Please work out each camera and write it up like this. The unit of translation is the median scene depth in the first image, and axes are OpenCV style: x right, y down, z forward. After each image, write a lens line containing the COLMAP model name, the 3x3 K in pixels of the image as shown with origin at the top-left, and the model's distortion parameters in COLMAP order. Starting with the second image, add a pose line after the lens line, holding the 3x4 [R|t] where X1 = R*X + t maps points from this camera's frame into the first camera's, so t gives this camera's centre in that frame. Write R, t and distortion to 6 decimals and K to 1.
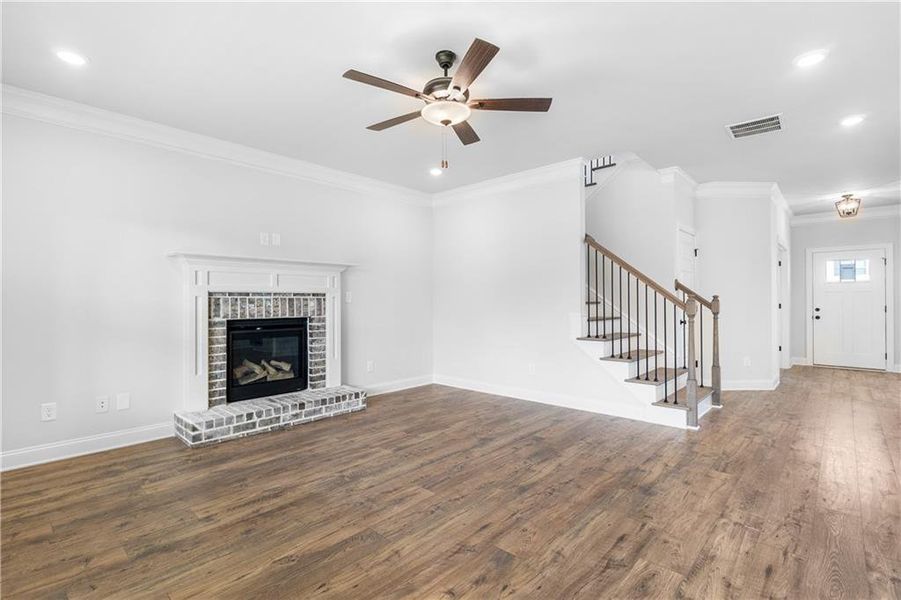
lens RADIAL K [[431.0, 0, 448.6], [0, 431.0, 296.8], [0, 0, 1]] dist [0.001139, 0.000376]
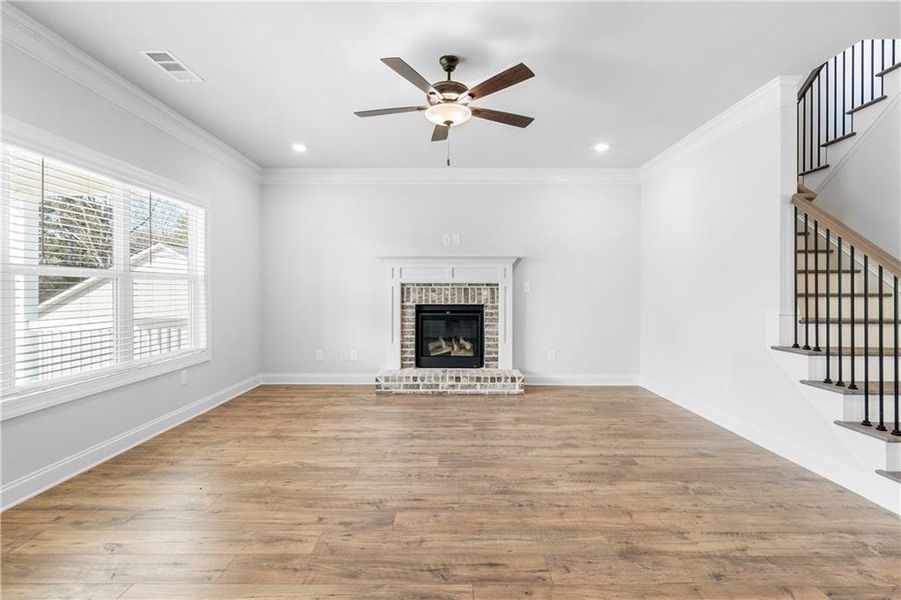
lens RADIAL K [[436.5, 0, 449.3], [0, 436.5, 289.1], [0, 0, 1]] dist [0.001224, 0.000107]
pose [[0.662953, 0.001912, -0.748658, 0.552449], [0.002815, 0.999983, 0.005047, 0.000679], [0.748656, -0.005453, 0.662937, 0.195863]]
